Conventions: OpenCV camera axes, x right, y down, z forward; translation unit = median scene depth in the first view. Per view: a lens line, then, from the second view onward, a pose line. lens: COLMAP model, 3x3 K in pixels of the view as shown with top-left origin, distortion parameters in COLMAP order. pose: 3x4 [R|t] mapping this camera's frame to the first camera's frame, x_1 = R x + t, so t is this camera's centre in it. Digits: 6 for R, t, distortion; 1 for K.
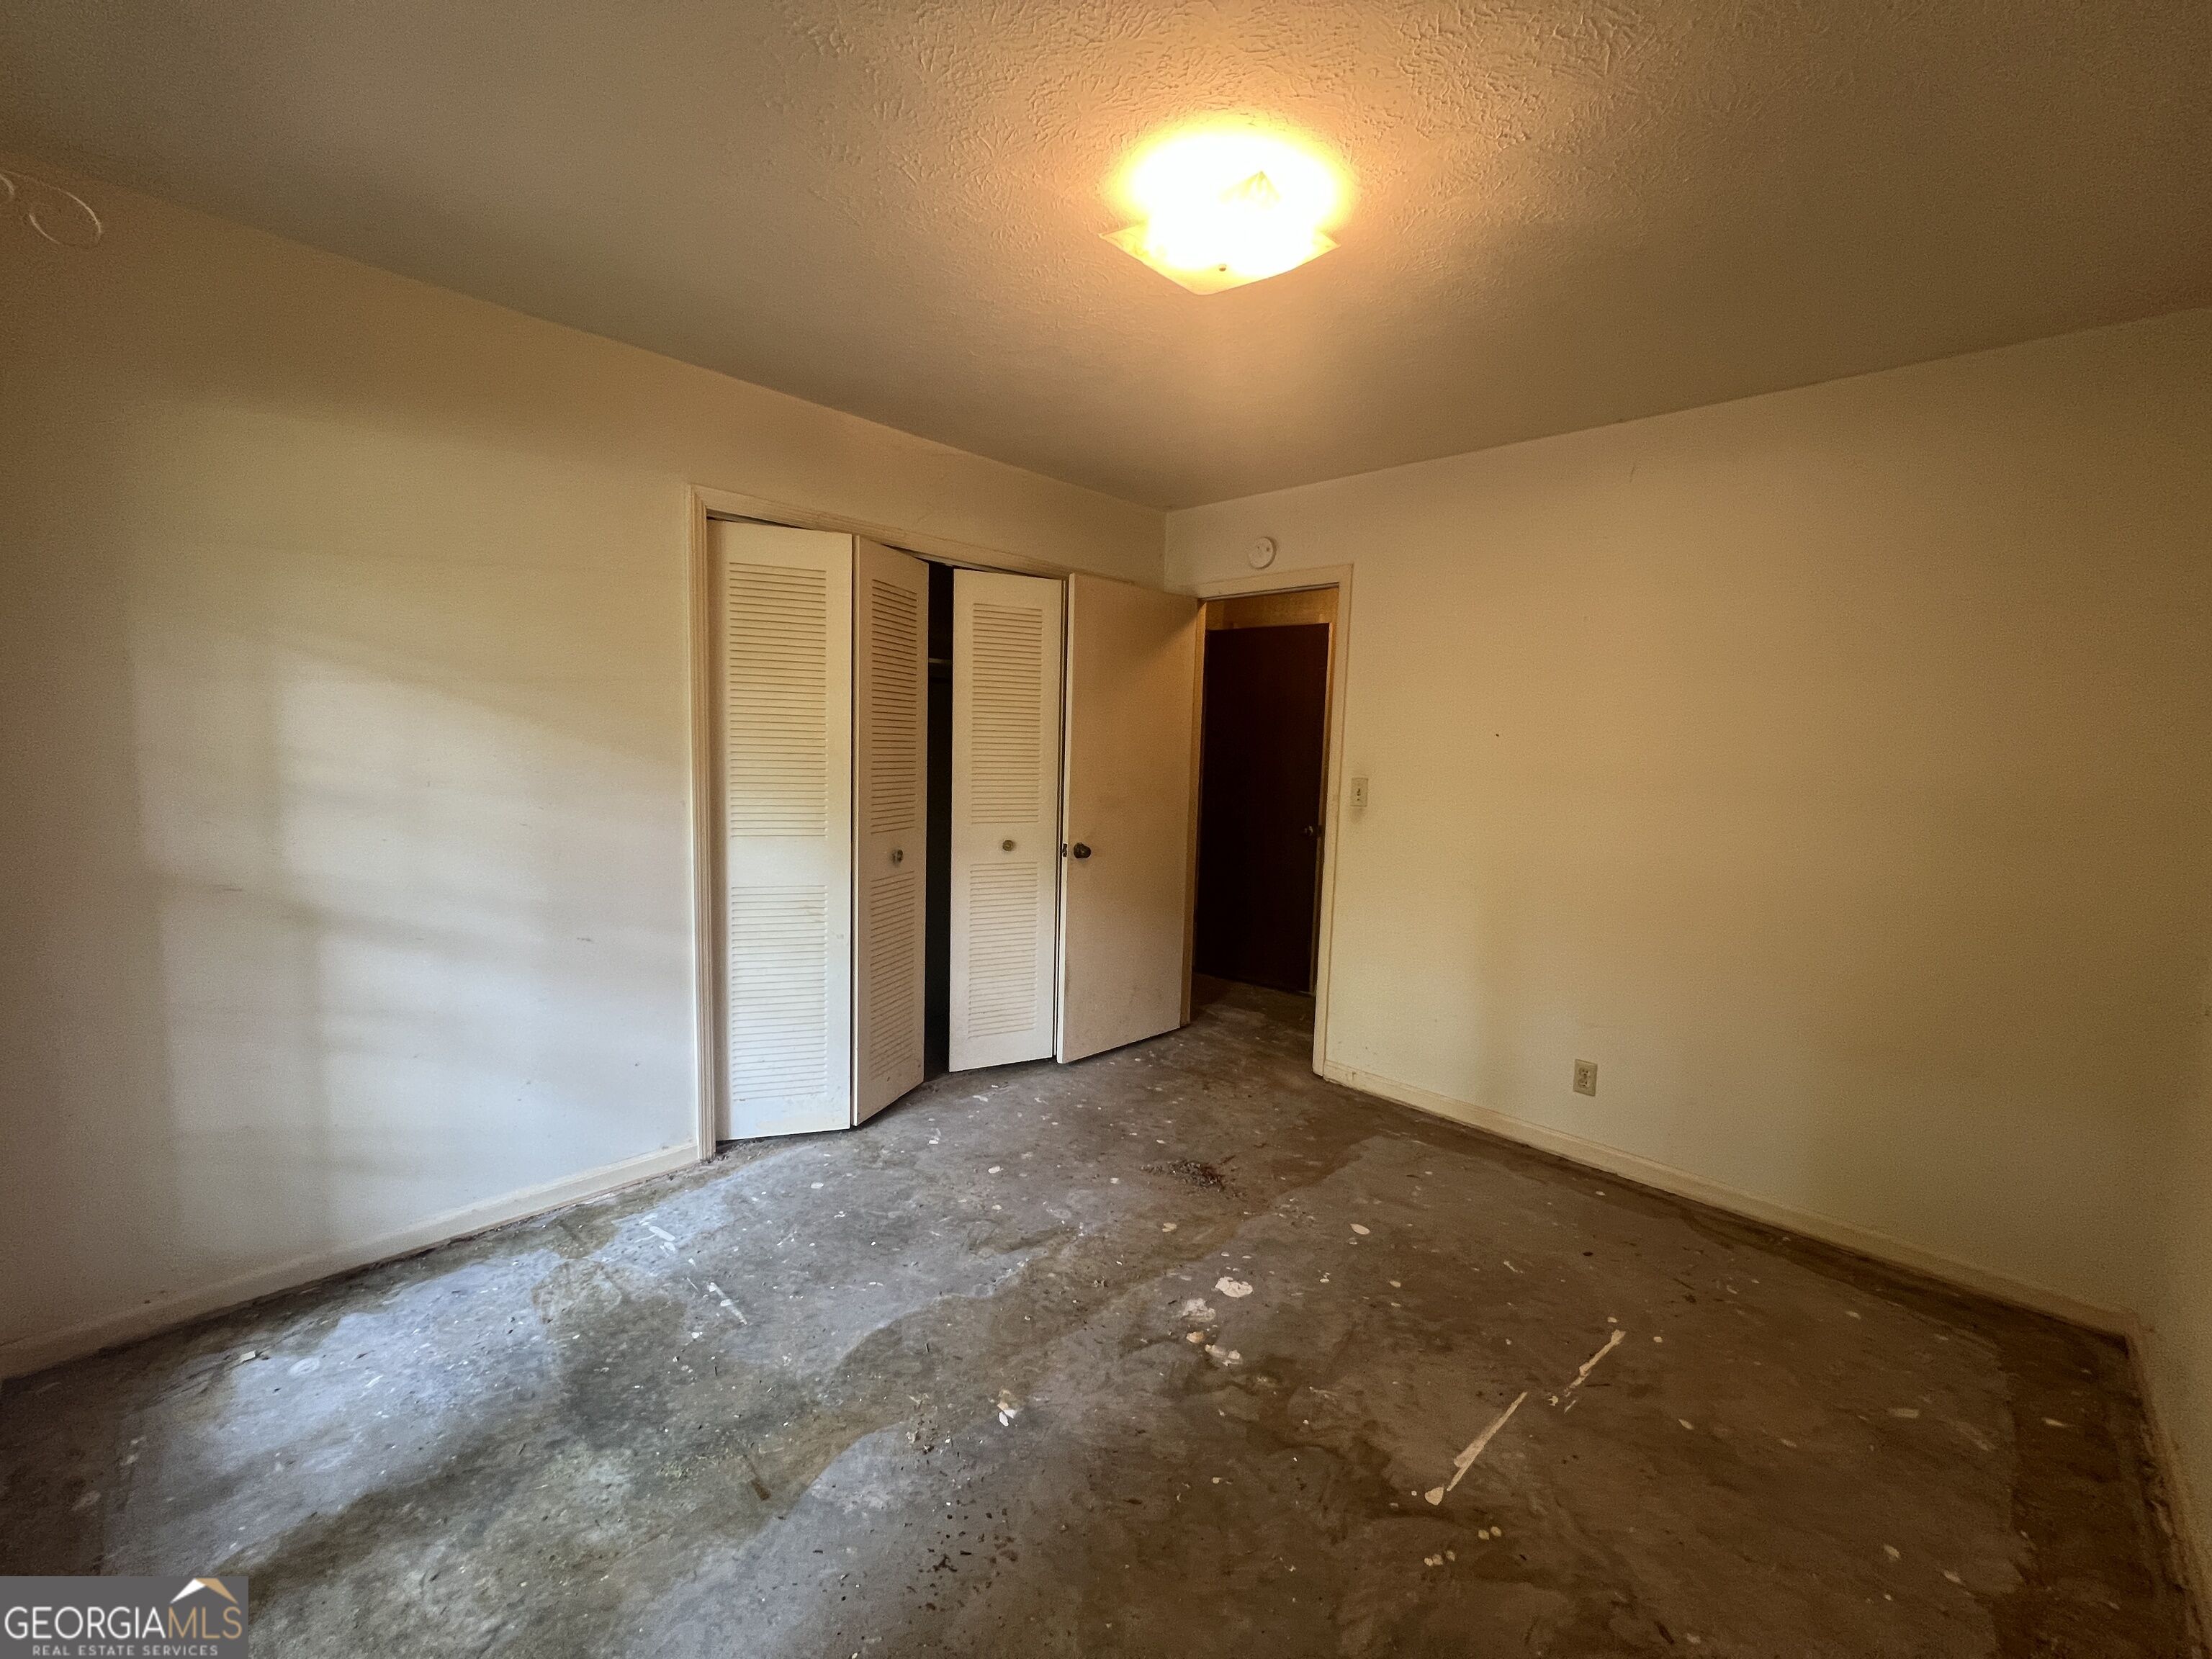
lens RADIAL K [[882.9, 0, 1102.5], [0, 882.9, 826.2], [0, 0, 1]] dist [-0.003668, 0.001285]
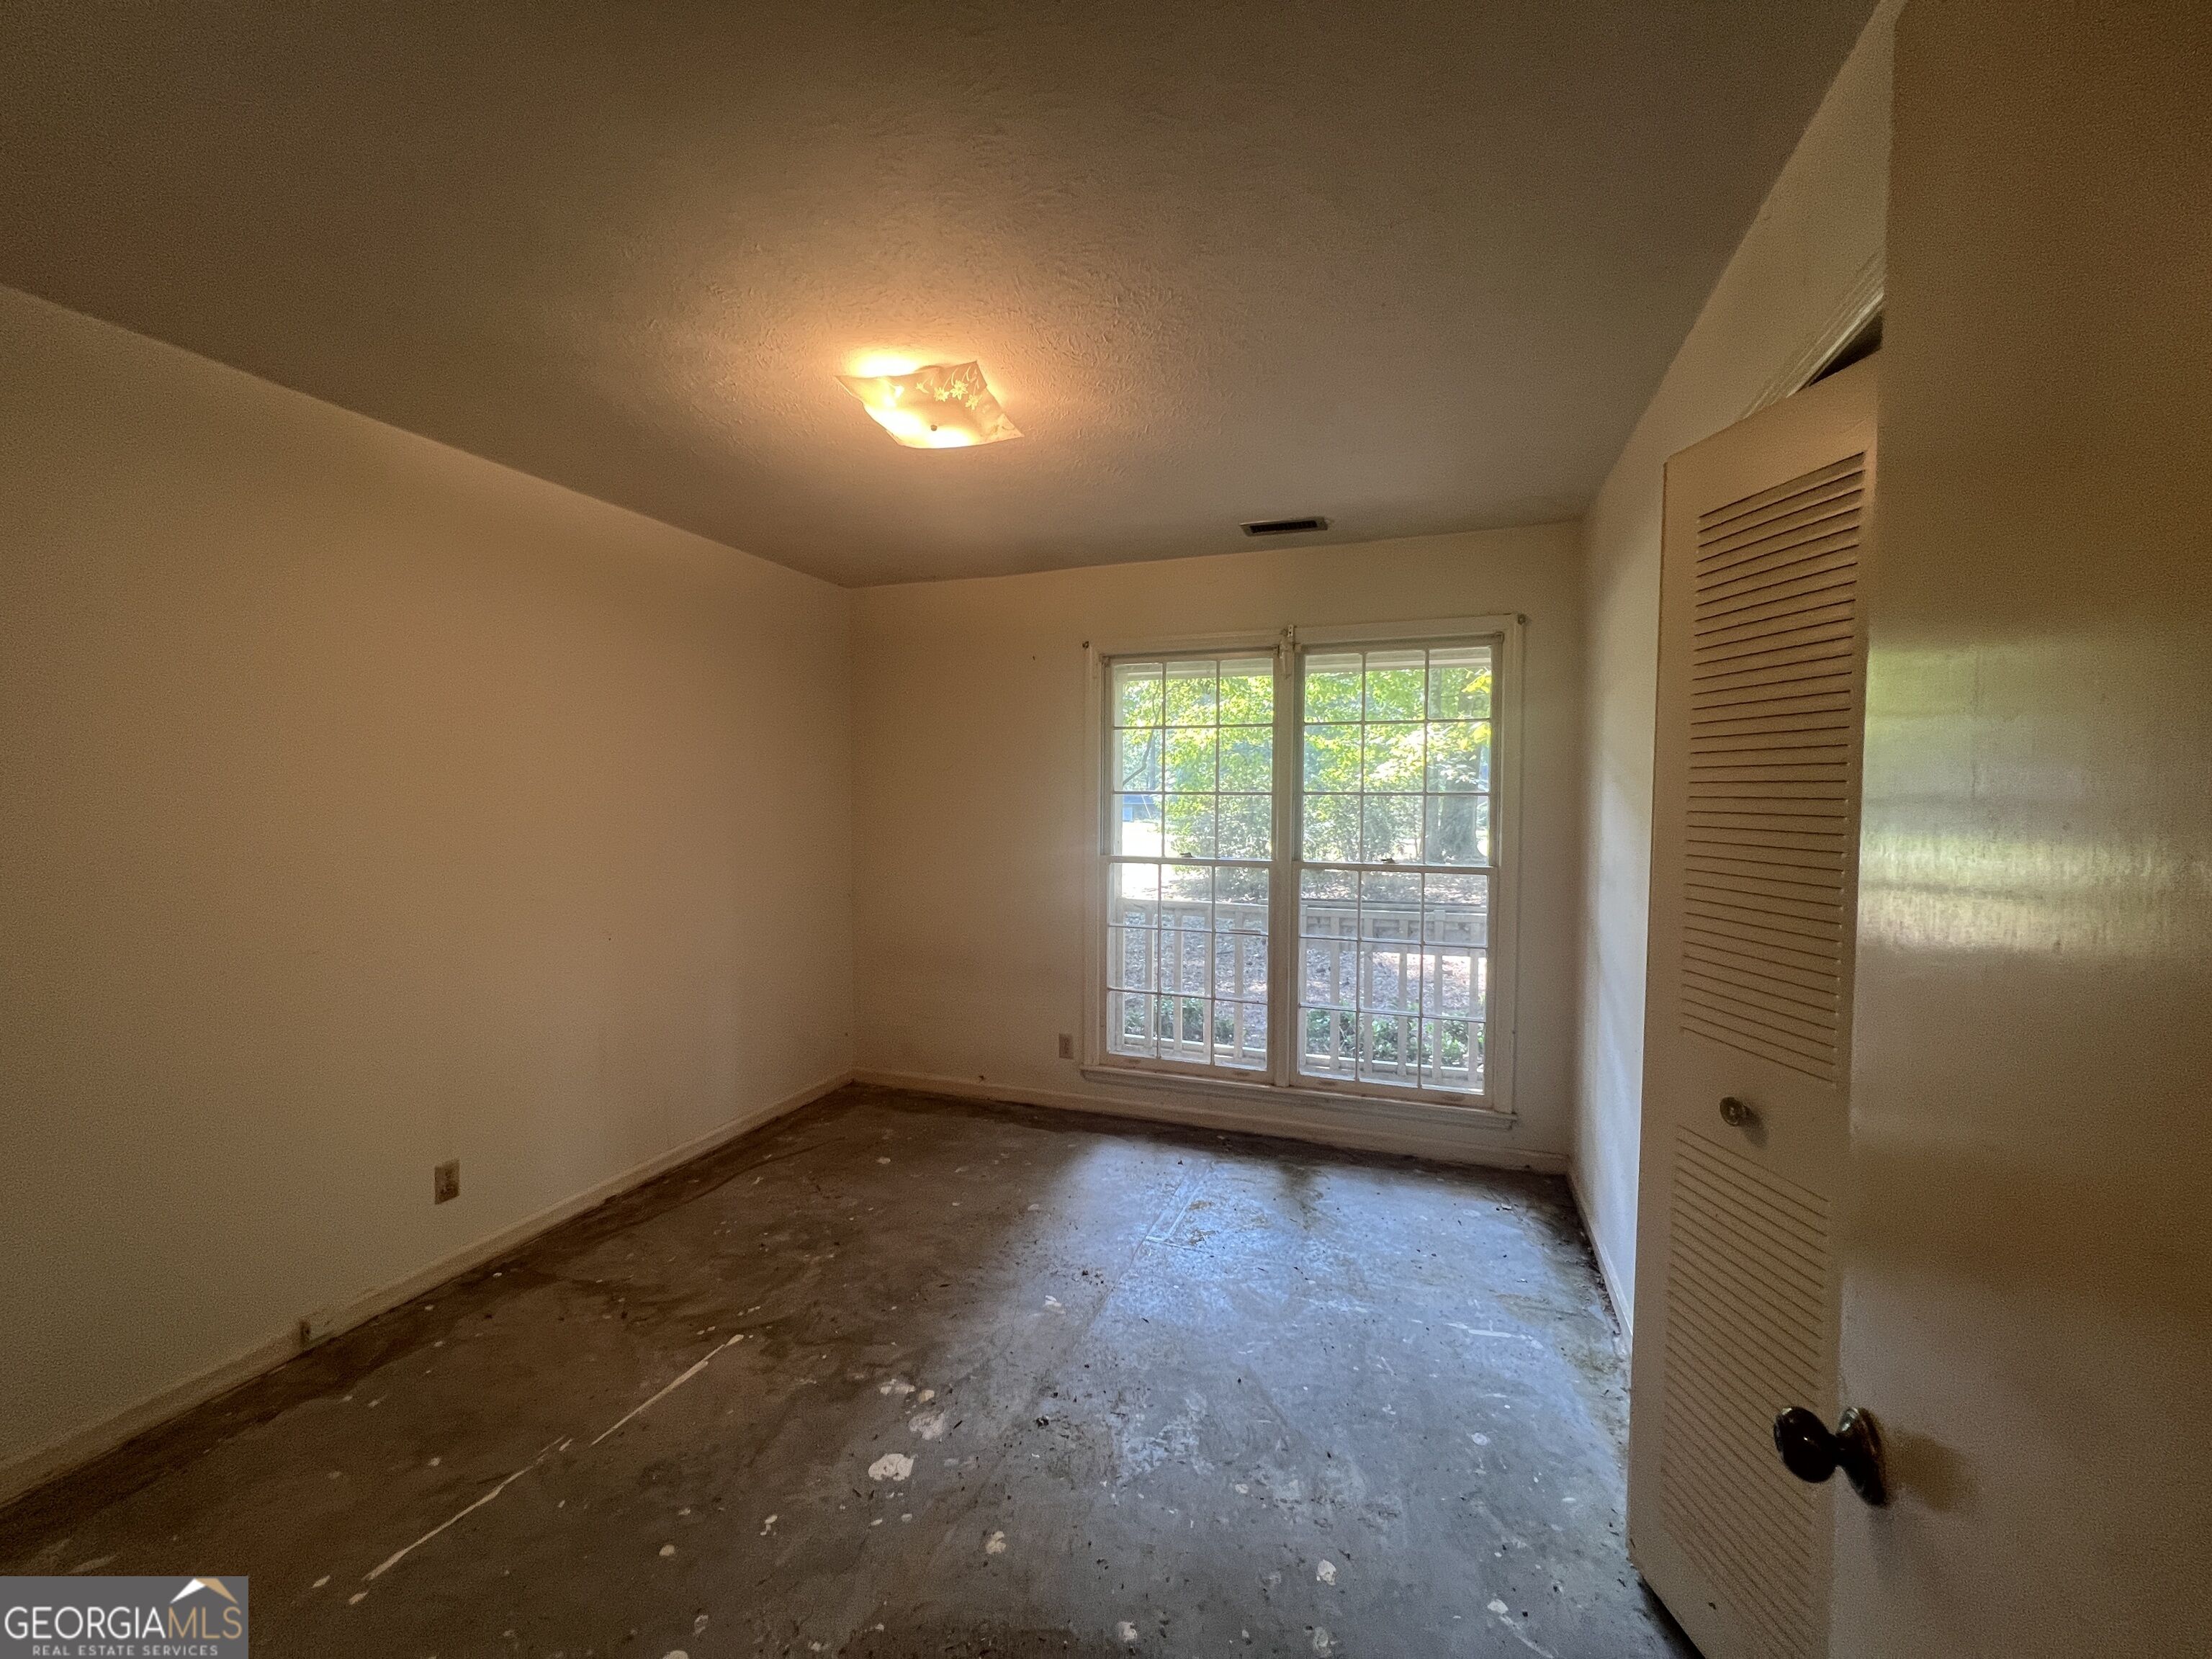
lens RADIAL K [[894.9, 0, 1105.7], [0, 894.9, 826.1], [0, 0, 1]] dist [0.009165, 0.000454]
pose [[-0.909573, -0.018459, -0.415135, 0.368130], [-0.071552, 0.991049, 0.112705, -0.207123], [0.409338, 0.132217, -0.902752, 1.980031]]
